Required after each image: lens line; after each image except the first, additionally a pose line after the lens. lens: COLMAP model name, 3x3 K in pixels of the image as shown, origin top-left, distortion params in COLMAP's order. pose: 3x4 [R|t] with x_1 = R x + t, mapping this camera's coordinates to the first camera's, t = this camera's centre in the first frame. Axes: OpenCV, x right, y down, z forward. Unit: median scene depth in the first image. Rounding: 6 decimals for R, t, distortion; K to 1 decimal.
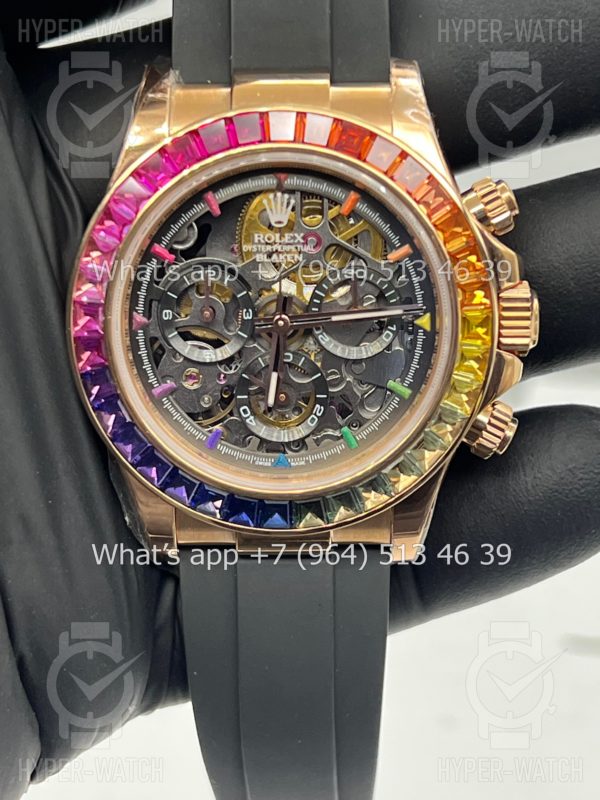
lens RADIAL K [[1887.6, 0, 300.0], [0, 1887.6, 400.0], [0, 0, 1]] dist [0.131140, -0.018389]
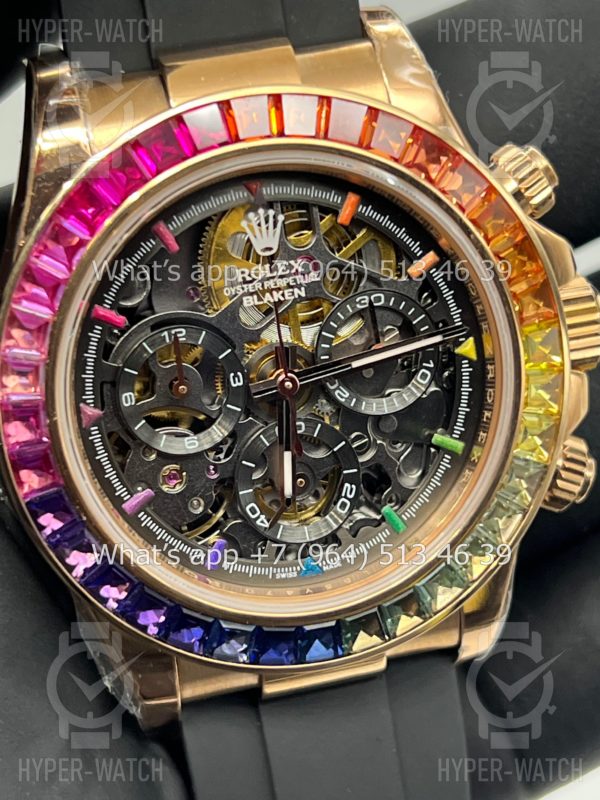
lens RADIAL K [[1887.6, 0, 300.0], [0, 1887.6, 400.0], [0, 0, 1]] dist [0.131140, -0.018389]
pose [[0.966017, -0.172351, 0.192629, -0.145685], [0.167365, 0.985001, 0.041986, -0.064089], [-0.196976, -0.008320, 0.980373, 0.280829]]
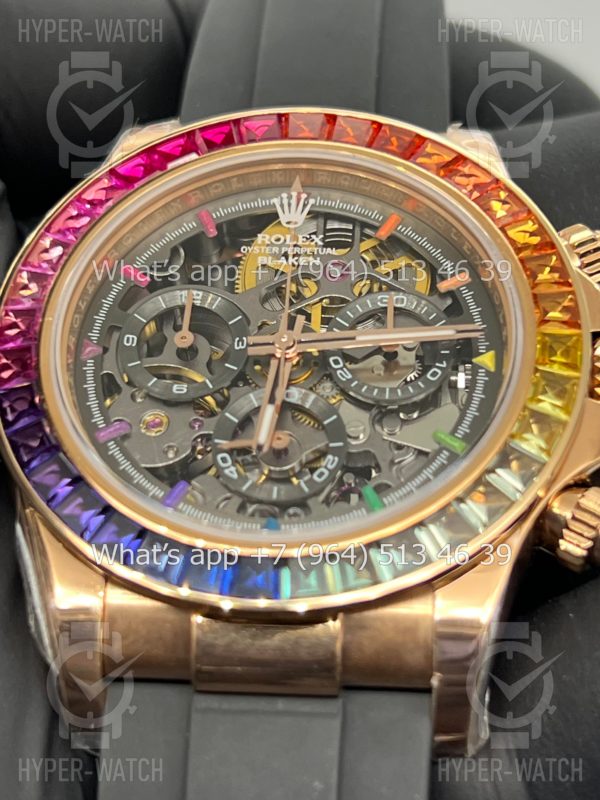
lens RADIAL K [[1887.6, 0, 300.0], [0, 1887.6, 400.0], [0, 0, 1]] dist [0.131140, -0.018389]
pose [[0.996241, 0.030869, -0.080941, 0.053843], [-0.074748, 0.778578, -0.623080, 0.418359], [0.043785, 0.626788, 0.777959, 0.453832]]
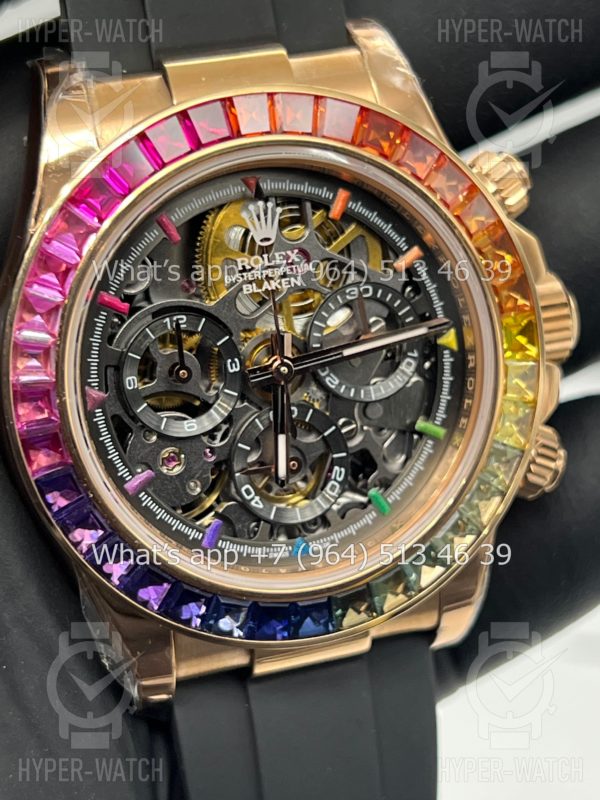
lens RADIAL K [[1887.6, 0, 300.0], [0, 1887.6, 400.0], [0, 0, 1]] dist [0.131140, -0.018389]
pose [[0.948527, -0.160715, 0.272885, -0.212438], [0.165121, 0.986249, 0.006901, -0.032466], [-0.270242, 0.038513, 0.962022, 0.259960]]
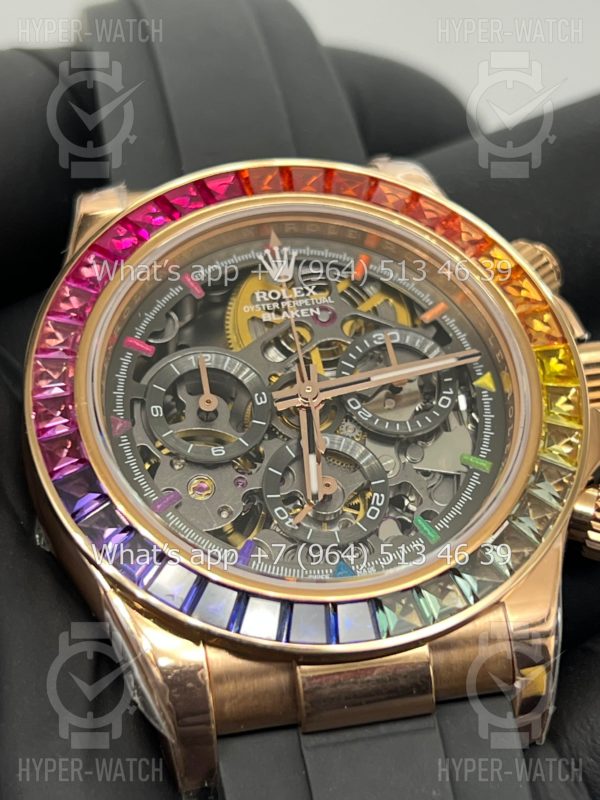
lens RADIAL K [[1887.6, 0, 300.0], [0, 1887.6, 400.0], [0, 0, 1]] dist [0.131140, -0.018389]
pose [[0.976717, -0.114318, 0.181534, -0.150483], [0.199122, 0.797988, -0.568828, 0.390708], [-0.079834, 0.591732, 0.802172, 0.388526]]
